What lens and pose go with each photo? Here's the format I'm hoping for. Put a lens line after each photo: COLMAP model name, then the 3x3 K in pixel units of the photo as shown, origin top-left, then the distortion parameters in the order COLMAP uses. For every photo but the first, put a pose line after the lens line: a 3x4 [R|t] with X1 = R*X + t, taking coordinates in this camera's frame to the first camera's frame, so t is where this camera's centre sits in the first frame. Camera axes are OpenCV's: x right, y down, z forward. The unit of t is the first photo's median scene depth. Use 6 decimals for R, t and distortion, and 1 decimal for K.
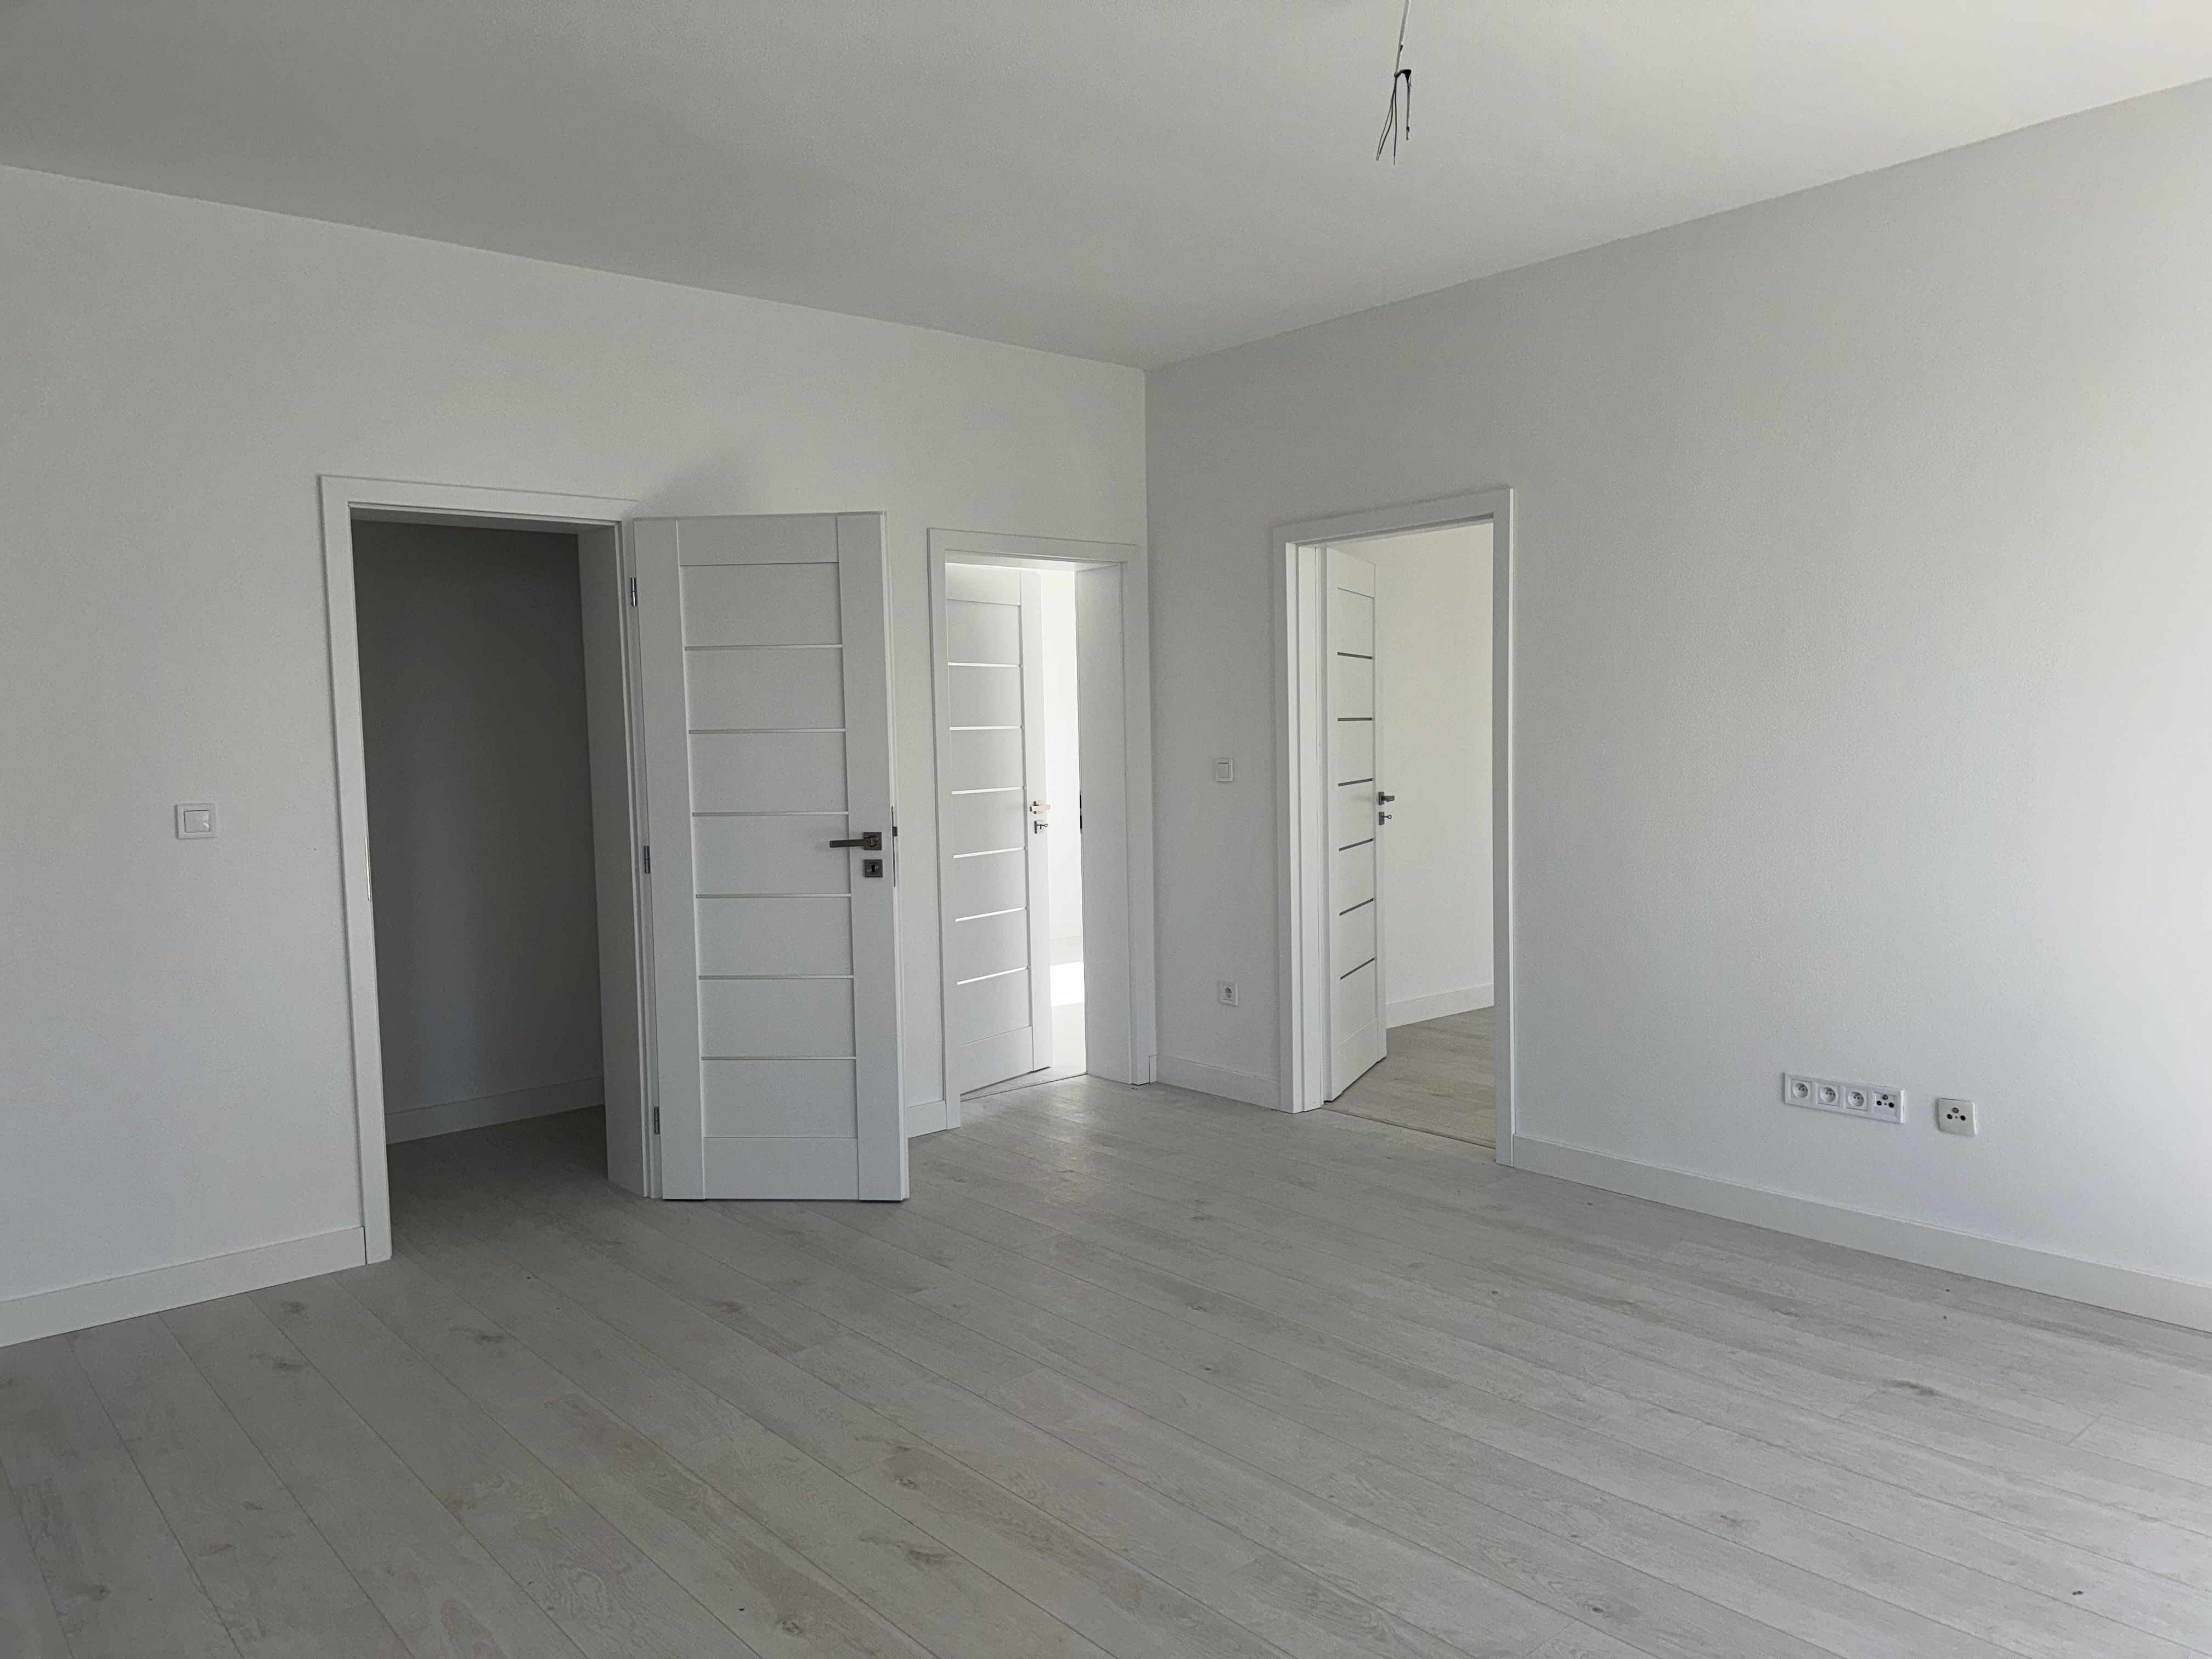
lens RADIAL K [[1540.7, 0, 1097.8], [0, 1540.7, 819.2], [0, 0, 1]] dist [0.155575, -0.319152]
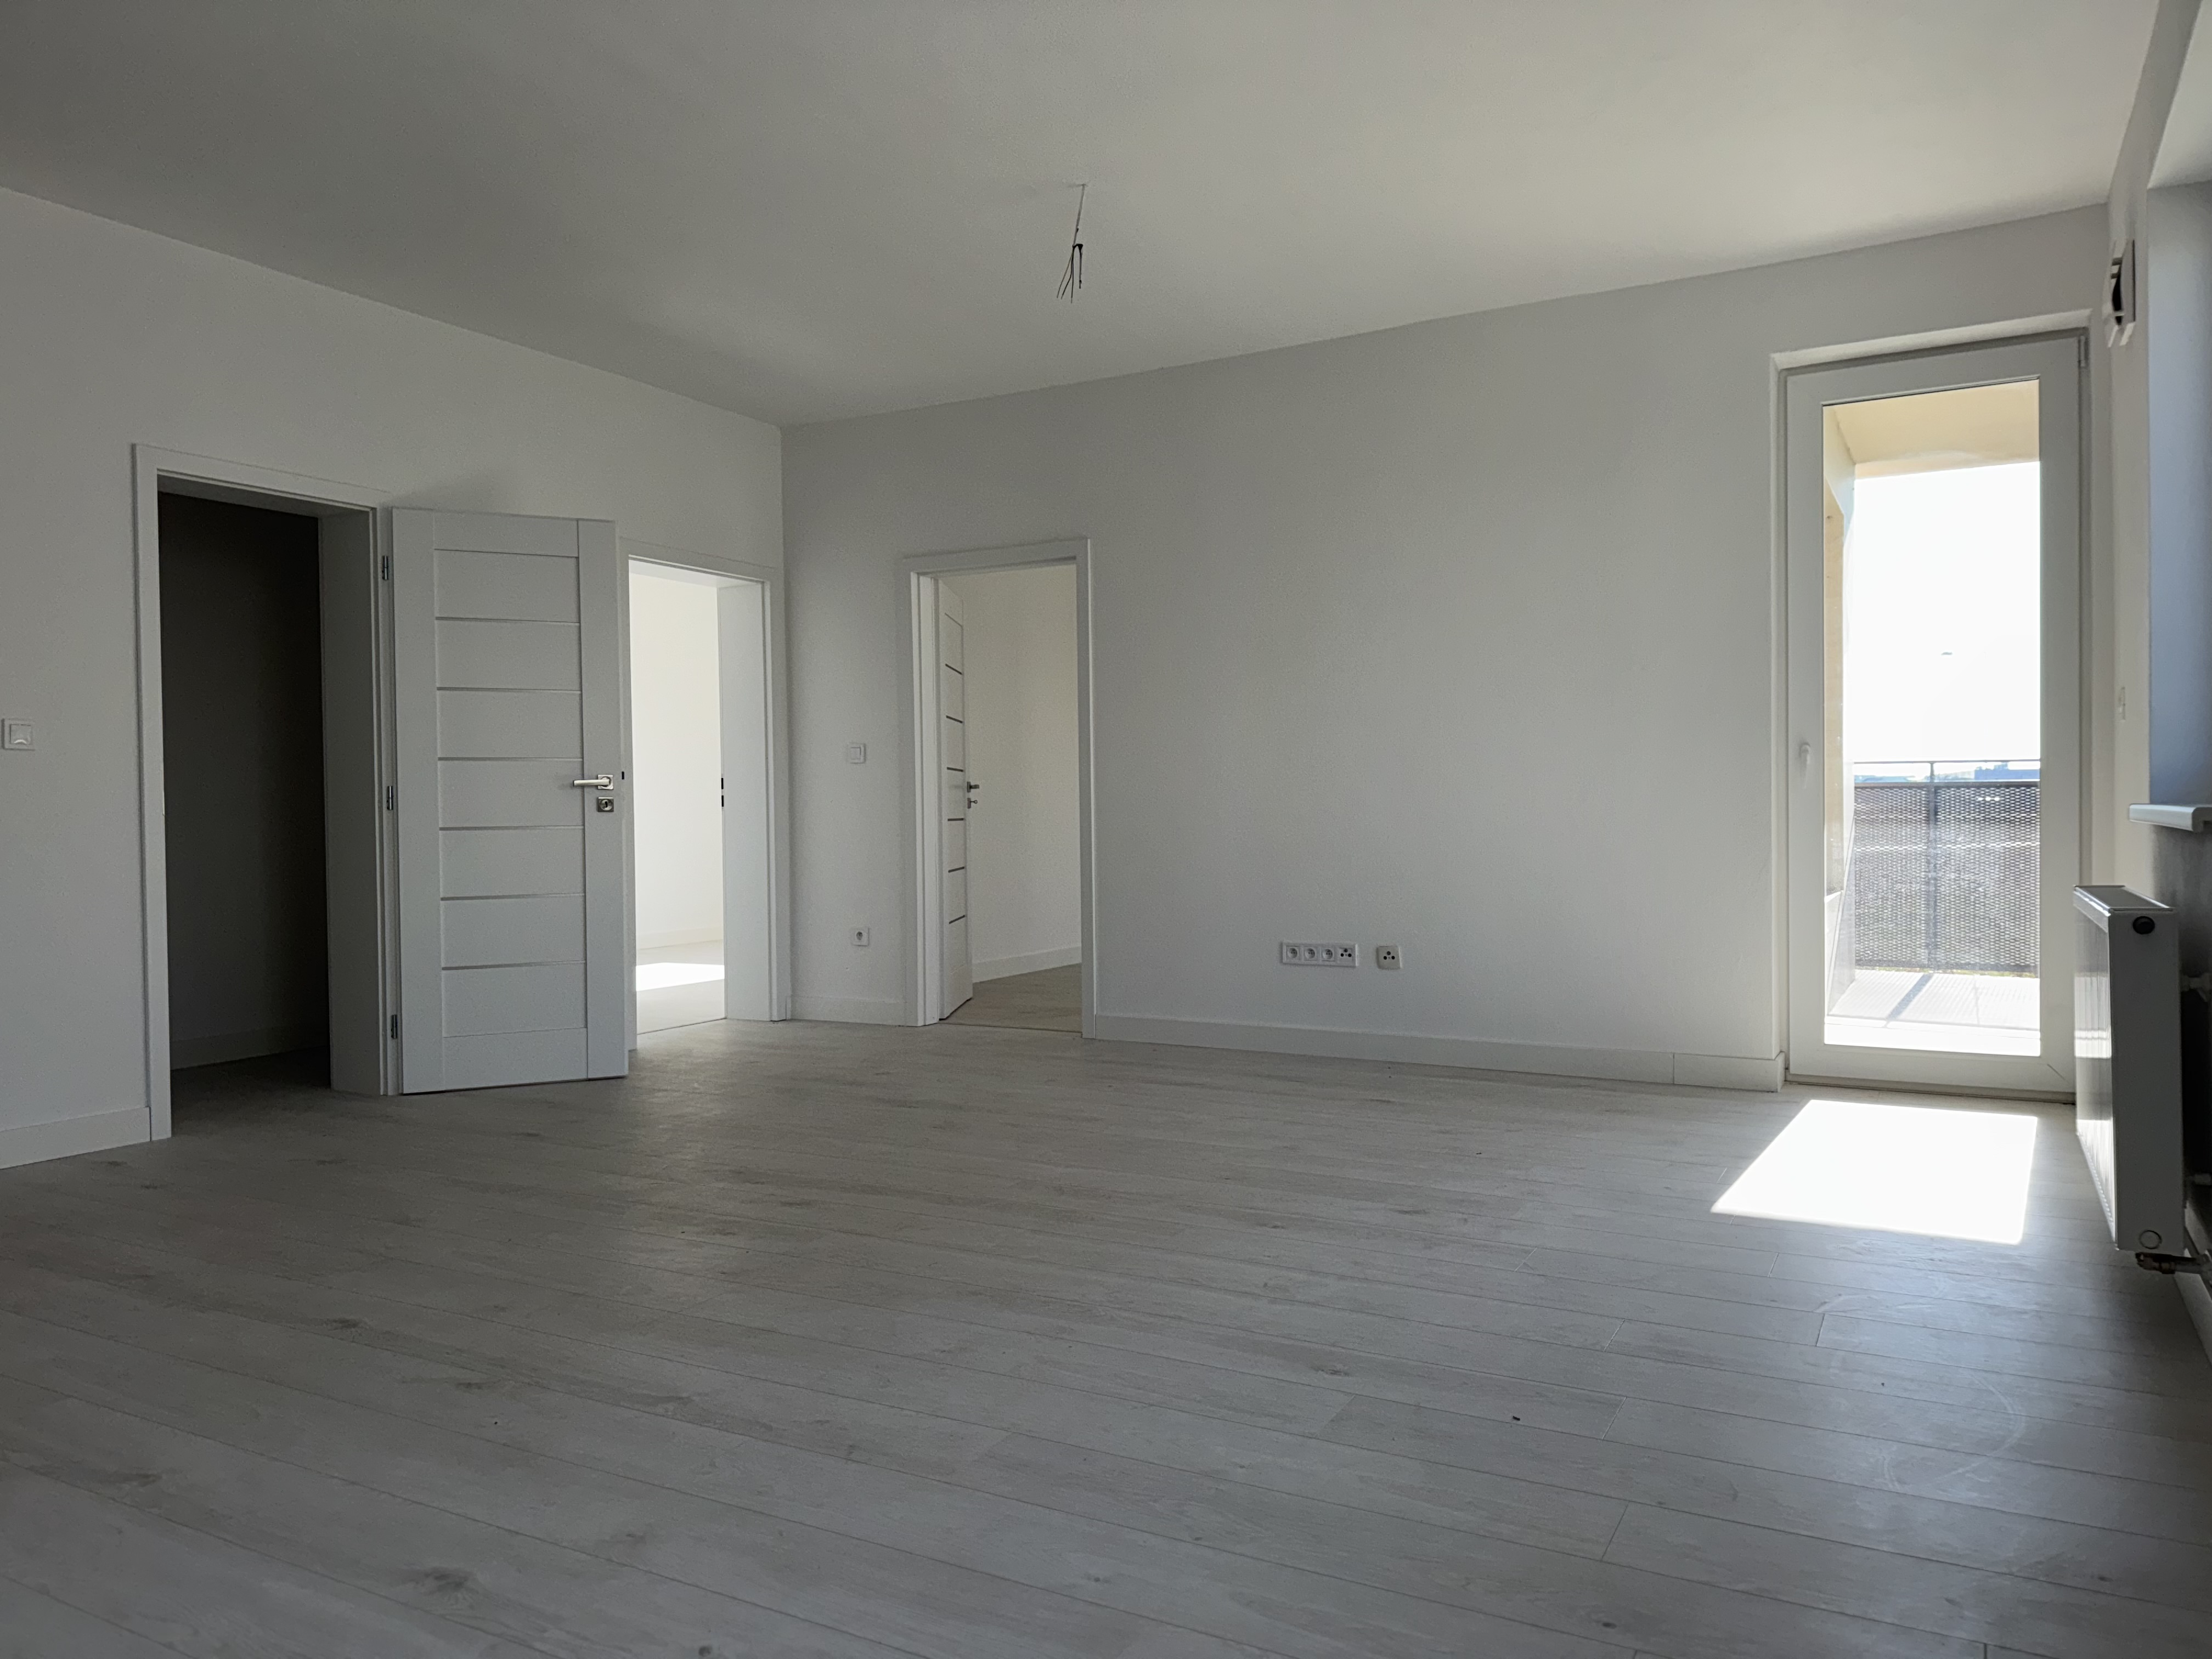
lens RADIAL K [[1556.1, 0, 1106.0], [0, 1556.1, 829.5], [0, 0, 1]] dist [0.055070, -0.093206]
pose [[0.935785, 0.007376, 0.352495, -0.204585], [0.012887, 0.998398, -0.055103, 0.120116], [-0.352337, 0.056107, 0.934190, -0.272724]]
